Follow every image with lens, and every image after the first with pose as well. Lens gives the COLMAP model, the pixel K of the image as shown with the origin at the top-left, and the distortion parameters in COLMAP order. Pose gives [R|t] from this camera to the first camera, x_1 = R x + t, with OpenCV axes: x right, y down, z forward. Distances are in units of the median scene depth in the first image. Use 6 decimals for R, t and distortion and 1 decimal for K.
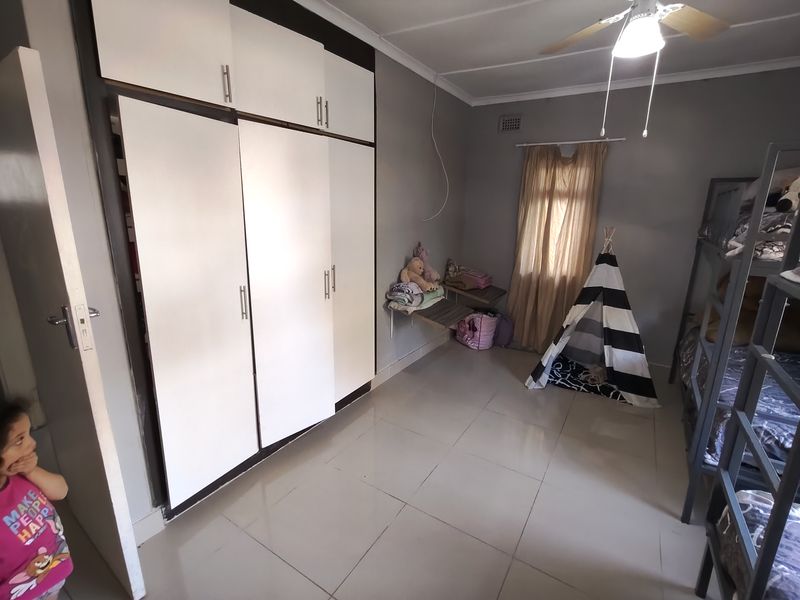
lens RADIAL K [[372.8, 0, 406.2], [0, 372.8, 299.5], [0, 0, 1]] dist [-0.003325, -0.001034]
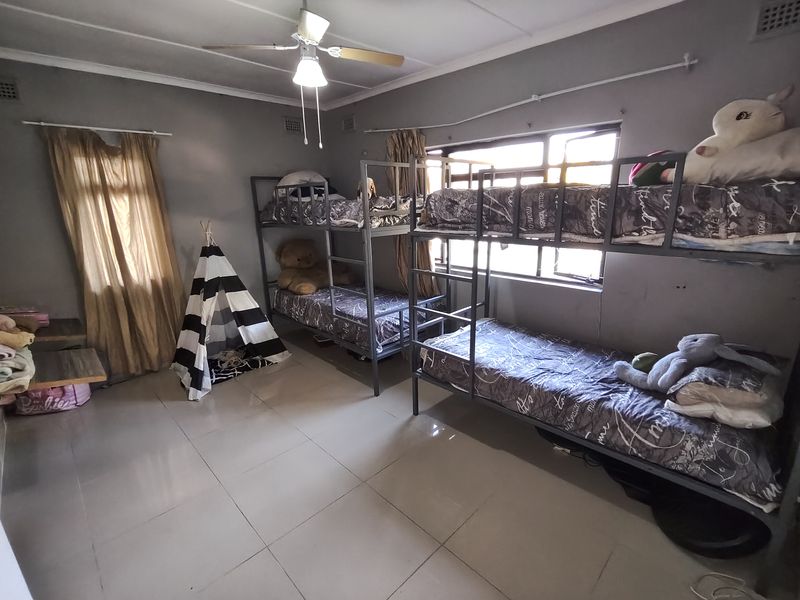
lens RADIAL K [[372.8, 0, 408.0], [0, 372.8, 298.5], [0, 0, 1]] dist [-0.003325, -0.001034]
pose [[0.223823, -0.277310, 0.934346, -0.351531], [0.265305, 0.939802, 0.215375, -0.060087], [-0.937825, 0.199680, 0.283921, 0.199728]]
